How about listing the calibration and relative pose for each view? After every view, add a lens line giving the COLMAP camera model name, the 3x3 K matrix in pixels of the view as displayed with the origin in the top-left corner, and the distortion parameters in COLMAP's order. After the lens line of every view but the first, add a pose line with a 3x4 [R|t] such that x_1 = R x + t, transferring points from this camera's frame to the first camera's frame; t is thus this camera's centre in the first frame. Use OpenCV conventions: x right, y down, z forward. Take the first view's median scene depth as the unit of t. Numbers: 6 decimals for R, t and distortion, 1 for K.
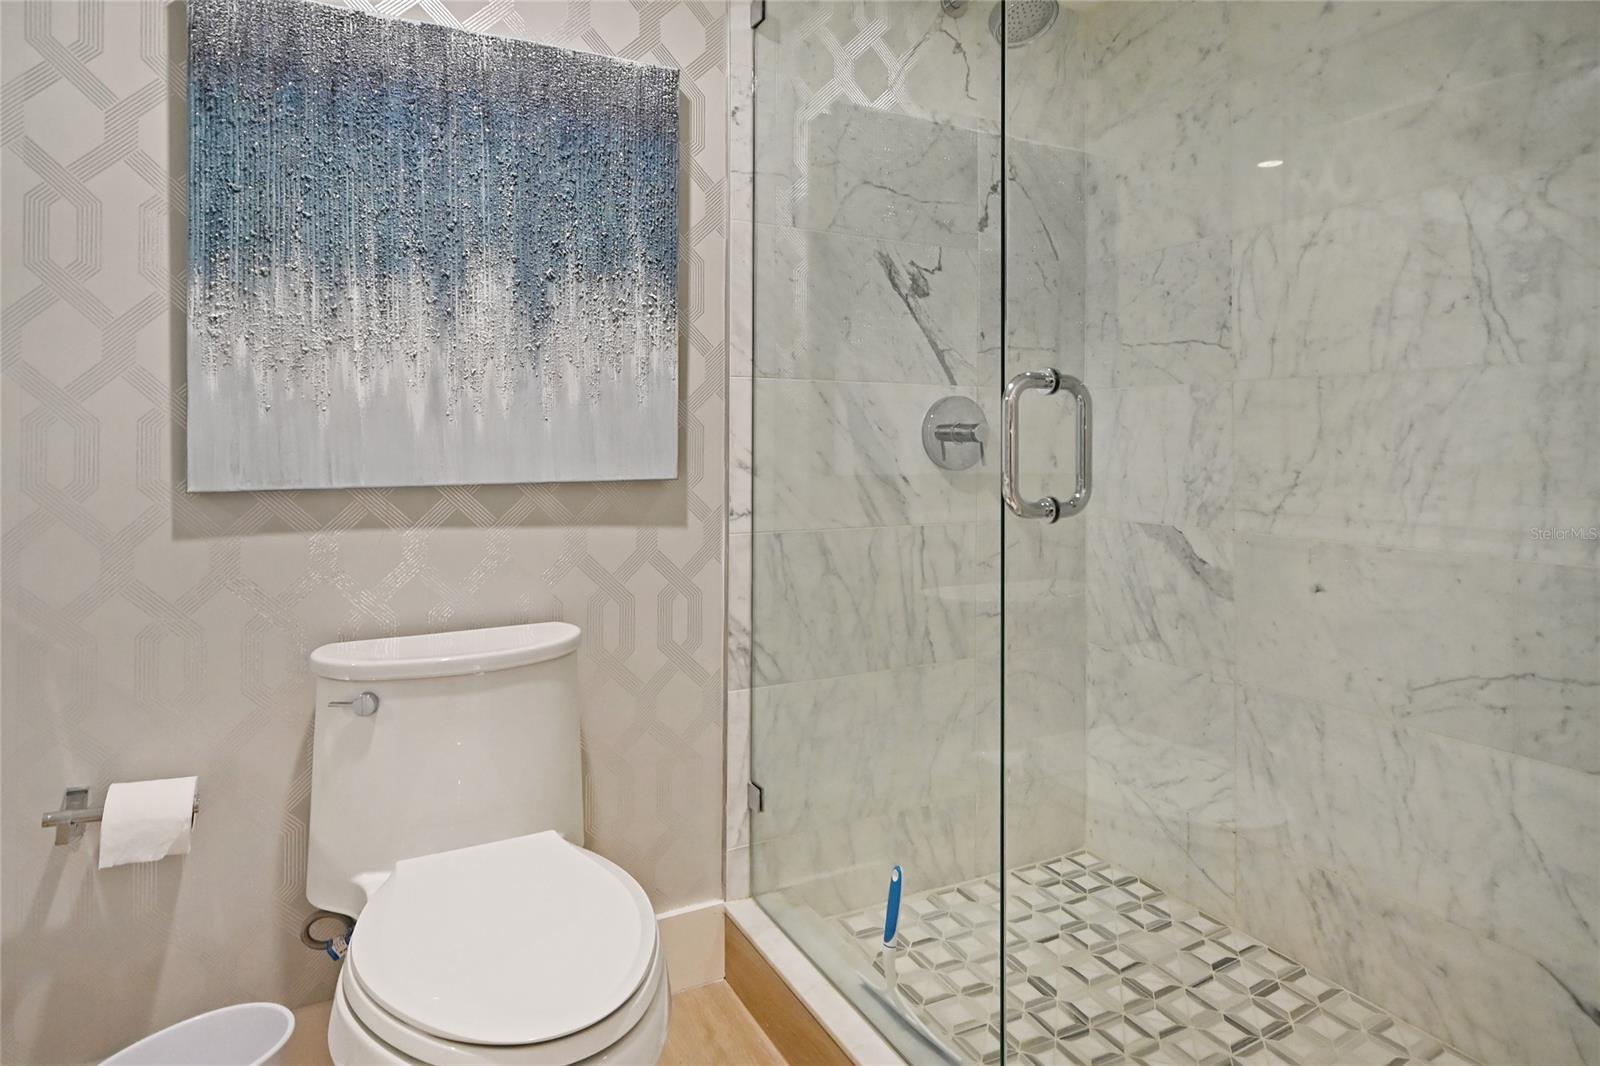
lens RADIAL K [[882.3, 0, 788.8], [0, 882.3, 439.0], [0, 0, 1]] dist [-0.004978, 0.000196]
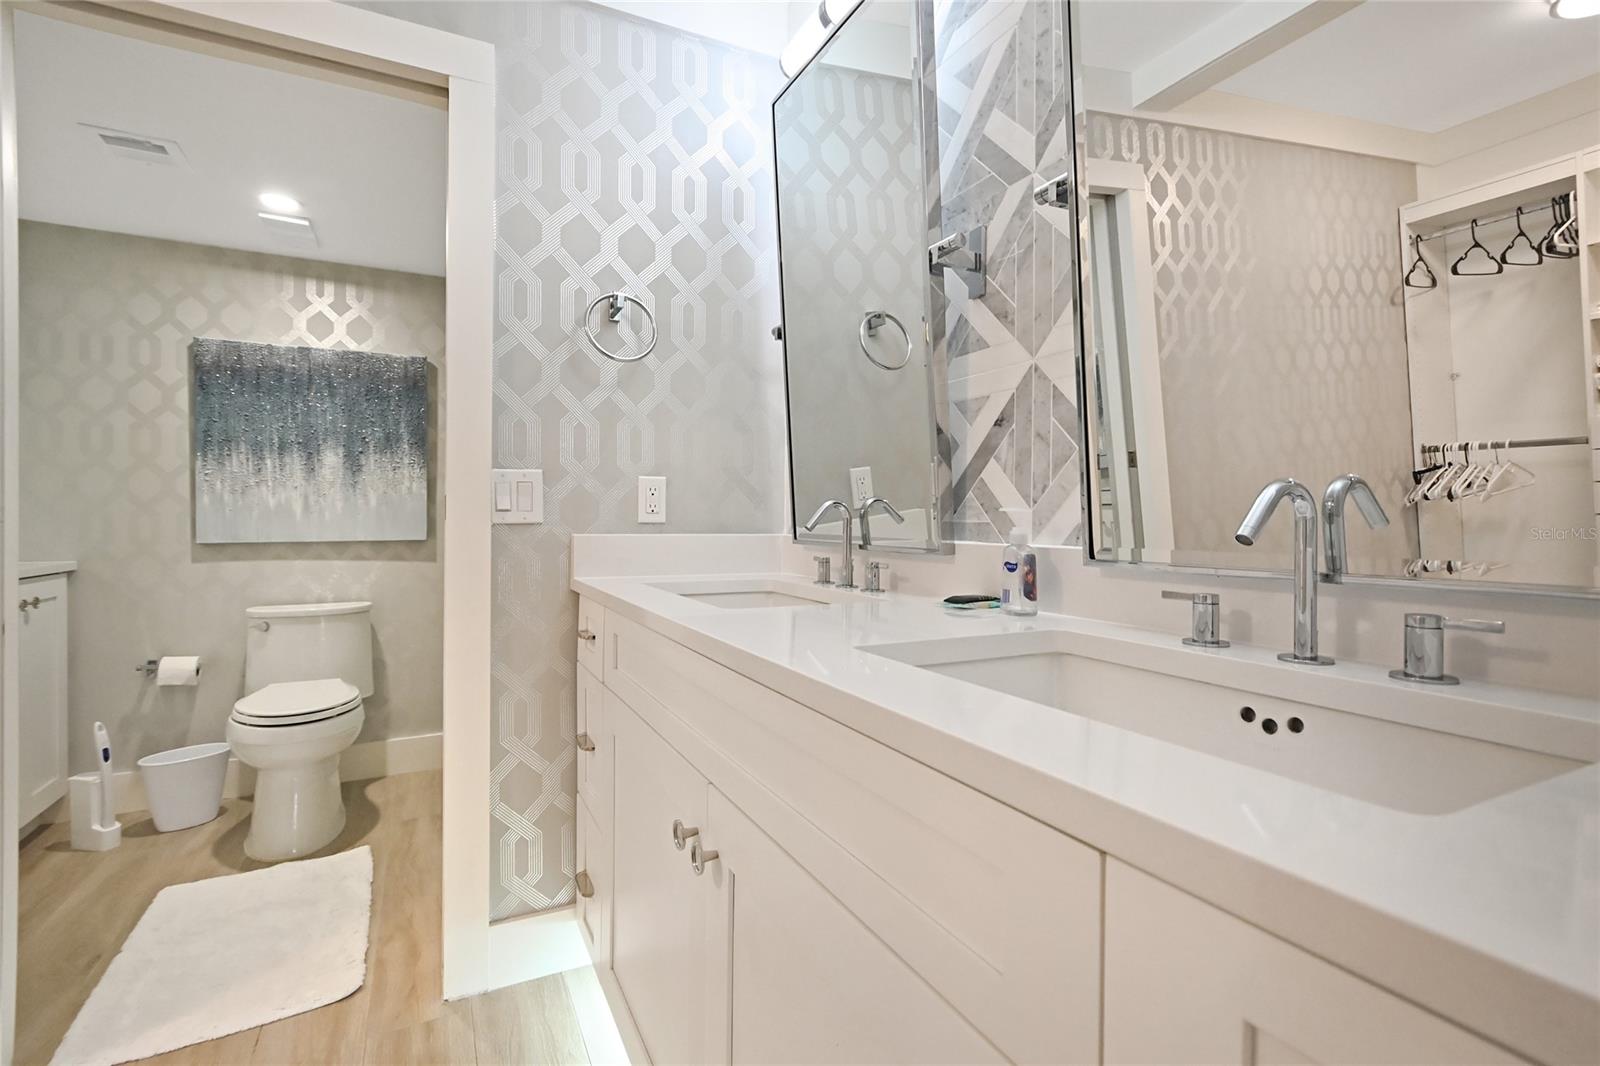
lens RADIAL K [[712.4, 0, 798.2], [0, 712.4, 531.9], [0, 0, 1]] dist [0.000222, 0.000421]
pose [[0.999873, -0.002086, -0.015805, 0.963138], [0.002237, 0.999952, 0.009549, 0.010971], [0.015784, -0.009584, 0.999829, -0.906797]]
